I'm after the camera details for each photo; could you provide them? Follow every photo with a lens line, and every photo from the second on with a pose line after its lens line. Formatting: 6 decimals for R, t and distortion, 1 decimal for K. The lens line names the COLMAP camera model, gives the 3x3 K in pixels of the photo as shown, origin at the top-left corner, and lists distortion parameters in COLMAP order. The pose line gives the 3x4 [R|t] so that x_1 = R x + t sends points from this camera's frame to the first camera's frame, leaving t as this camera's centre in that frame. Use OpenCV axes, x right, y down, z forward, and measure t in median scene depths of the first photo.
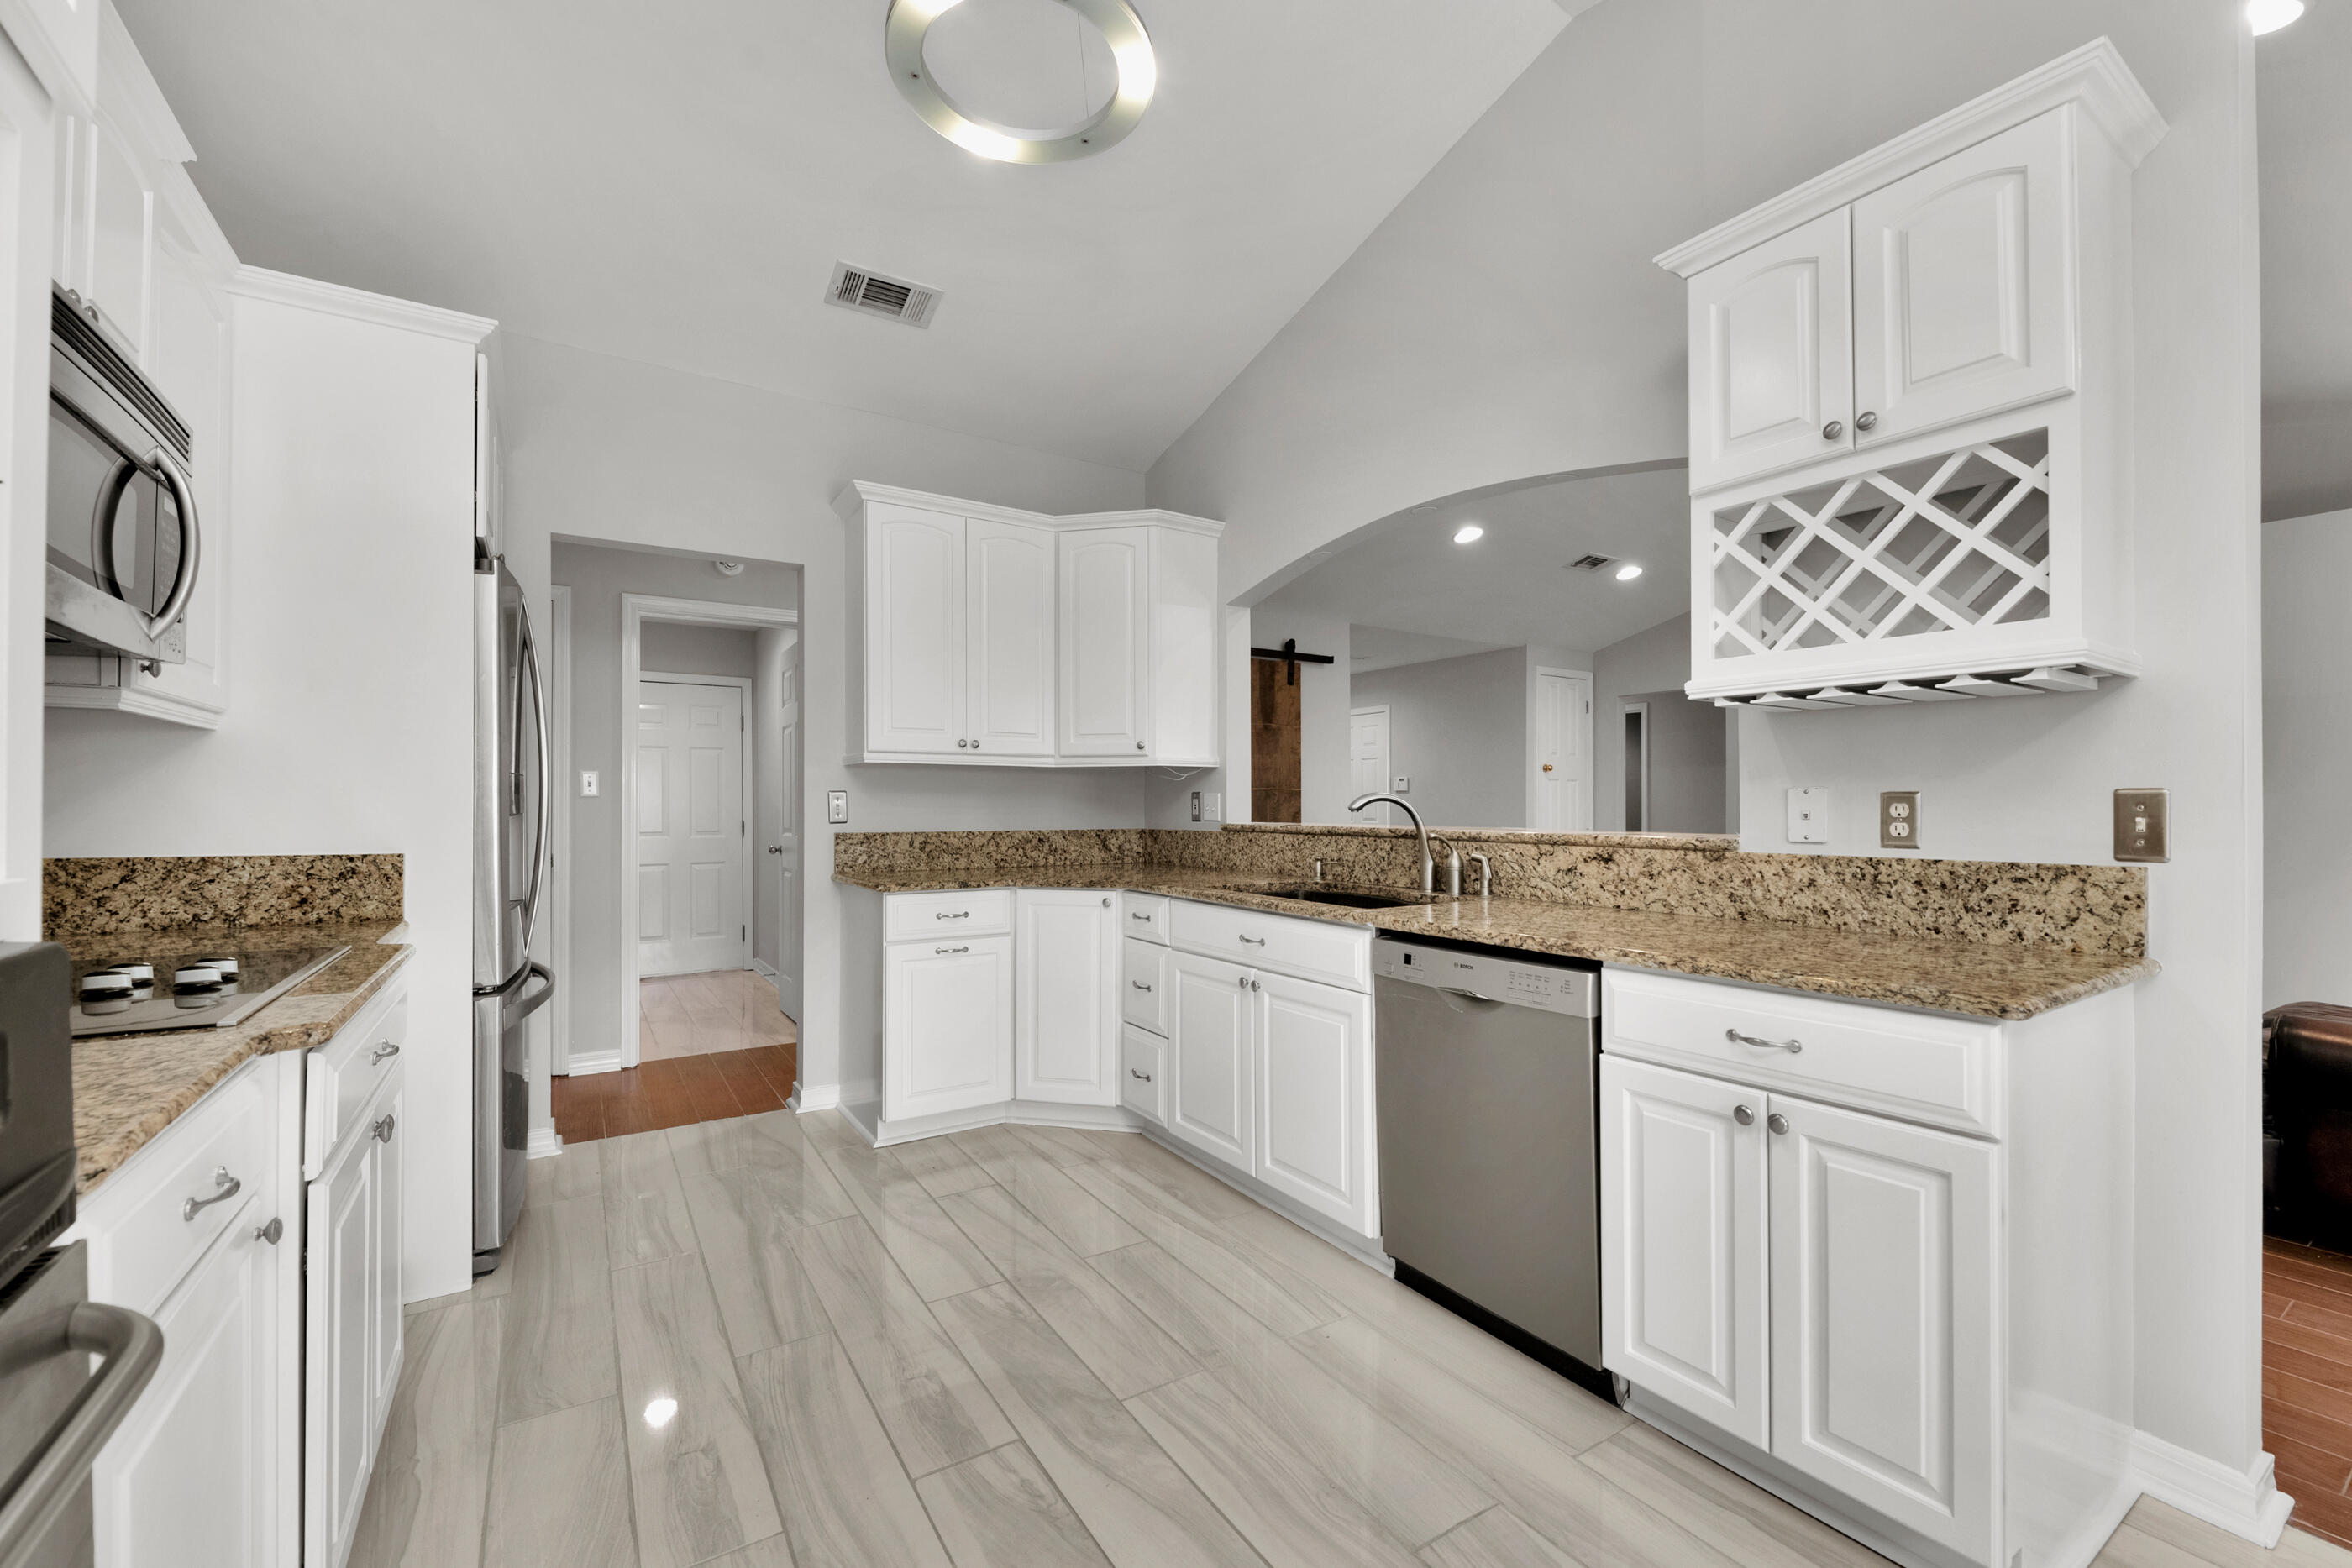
lens RADIAL K [[1006.9, 0, 1201.5], [0, 1006.9, 795.8], [0, 0, 1]] dist [0.000911, -0.001482]
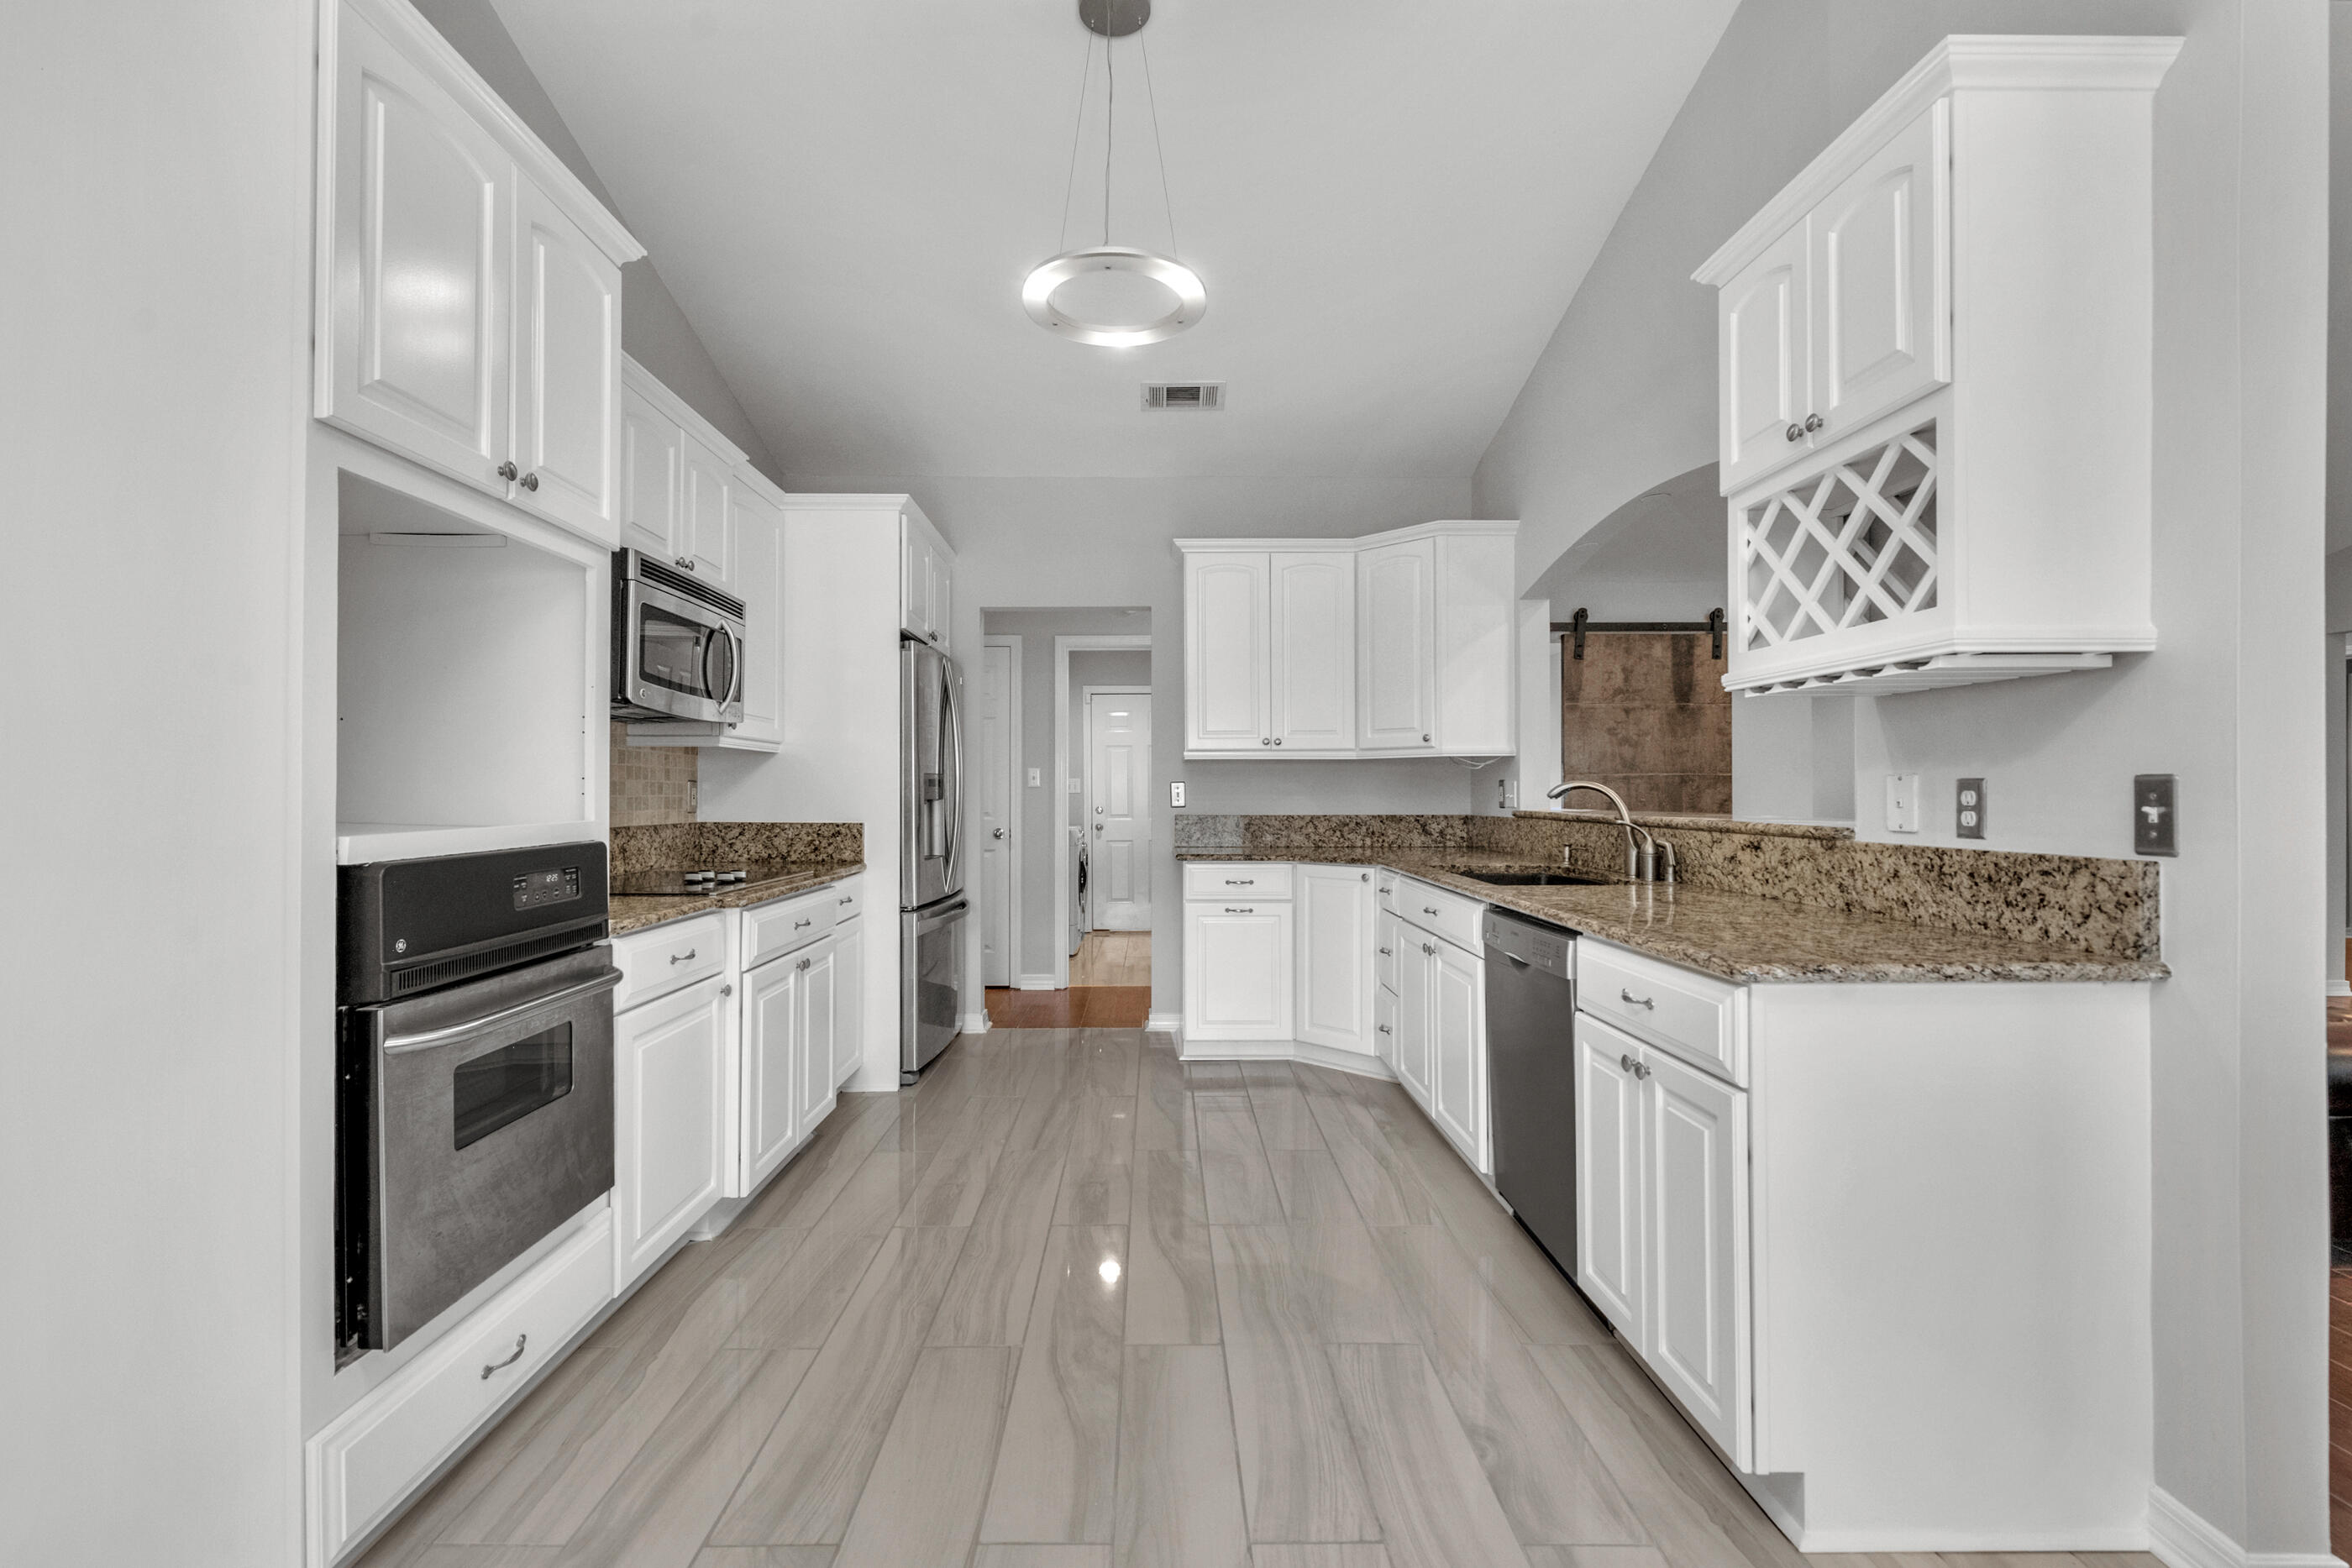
lens RADIAL K [[1112.8, 0, 1116.1], [0, 1112.8, 777.1], [0, 0, 1]] dist [0.019179, 0.002190]
pose [[0.814903, -0.010388, -0.579504, 0.548679], [0.008278, 0.999946, -0.006284, -0.004312], [0.579538, 0.000324, 0.814945, -0.265564]]
